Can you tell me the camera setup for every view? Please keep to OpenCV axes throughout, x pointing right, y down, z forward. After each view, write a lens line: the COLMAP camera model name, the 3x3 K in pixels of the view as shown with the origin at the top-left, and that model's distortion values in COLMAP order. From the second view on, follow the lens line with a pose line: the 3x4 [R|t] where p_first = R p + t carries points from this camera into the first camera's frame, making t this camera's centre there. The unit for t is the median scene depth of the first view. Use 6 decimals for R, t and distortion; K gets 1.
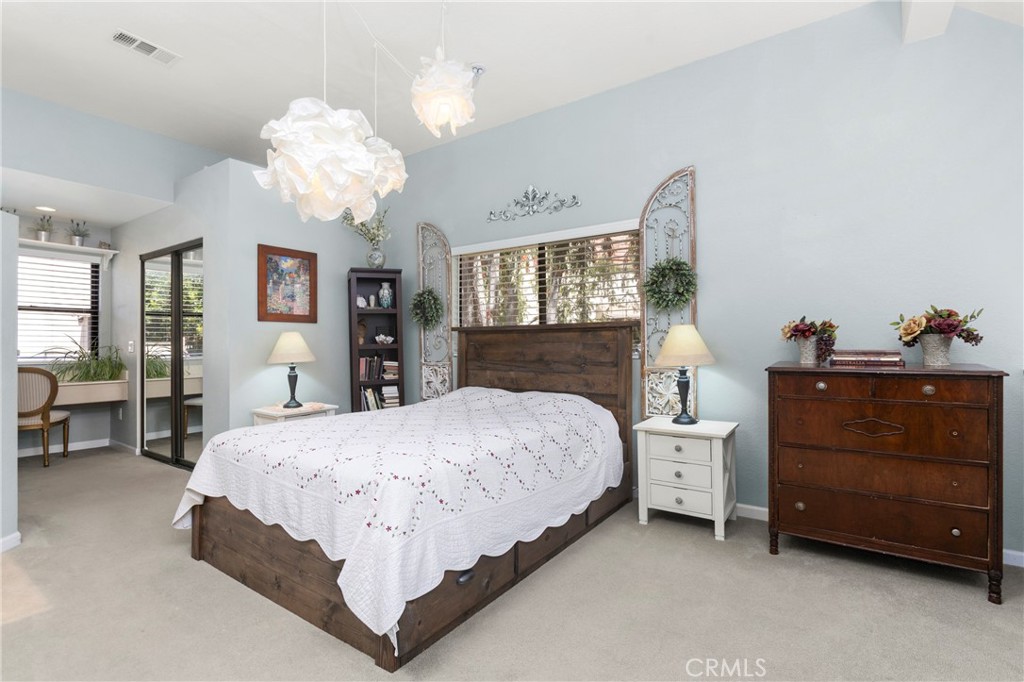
lens RADIAL K [[486.3, 0, 503.7], [0, 486.3, 340.1], [0, 0, 1]] dist [0.003047, 0.004904]
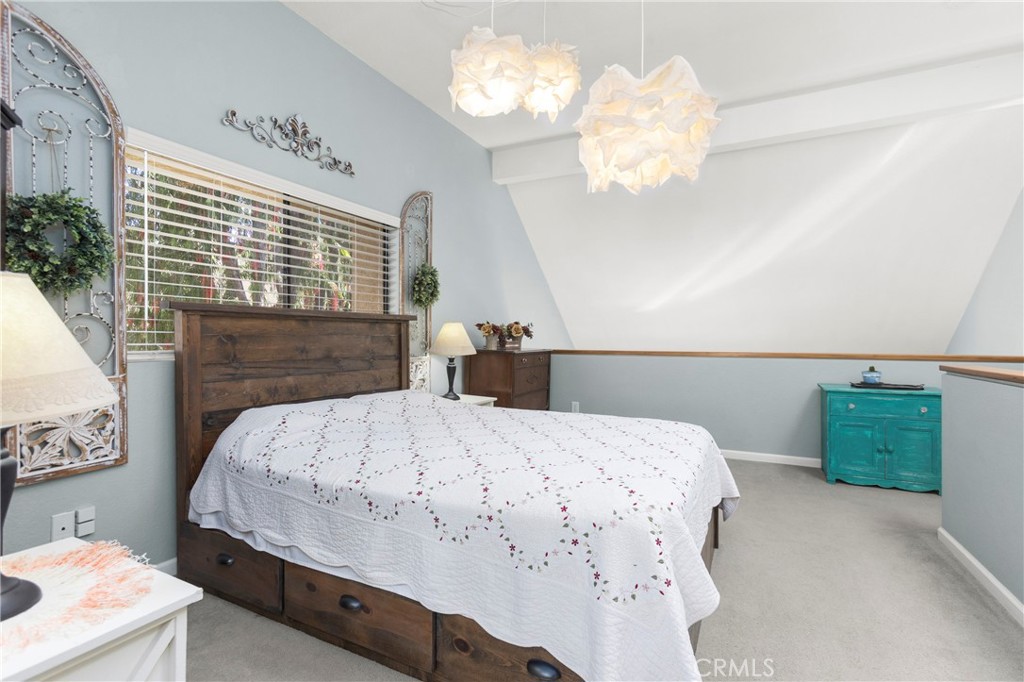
lens RADIAL K [[486.3, 0, 511.7], [0, 486.3, 339.2], [0, 0, 1]] dist [0.003047, 0.004904]
pose [[-0.157701, -0.007233, 0.987460, -0.674856], [-0.023860, 0.999709, 0.003512, 0.002492], [-0.987199, -0.023007, -0.157828, 0.766237]]
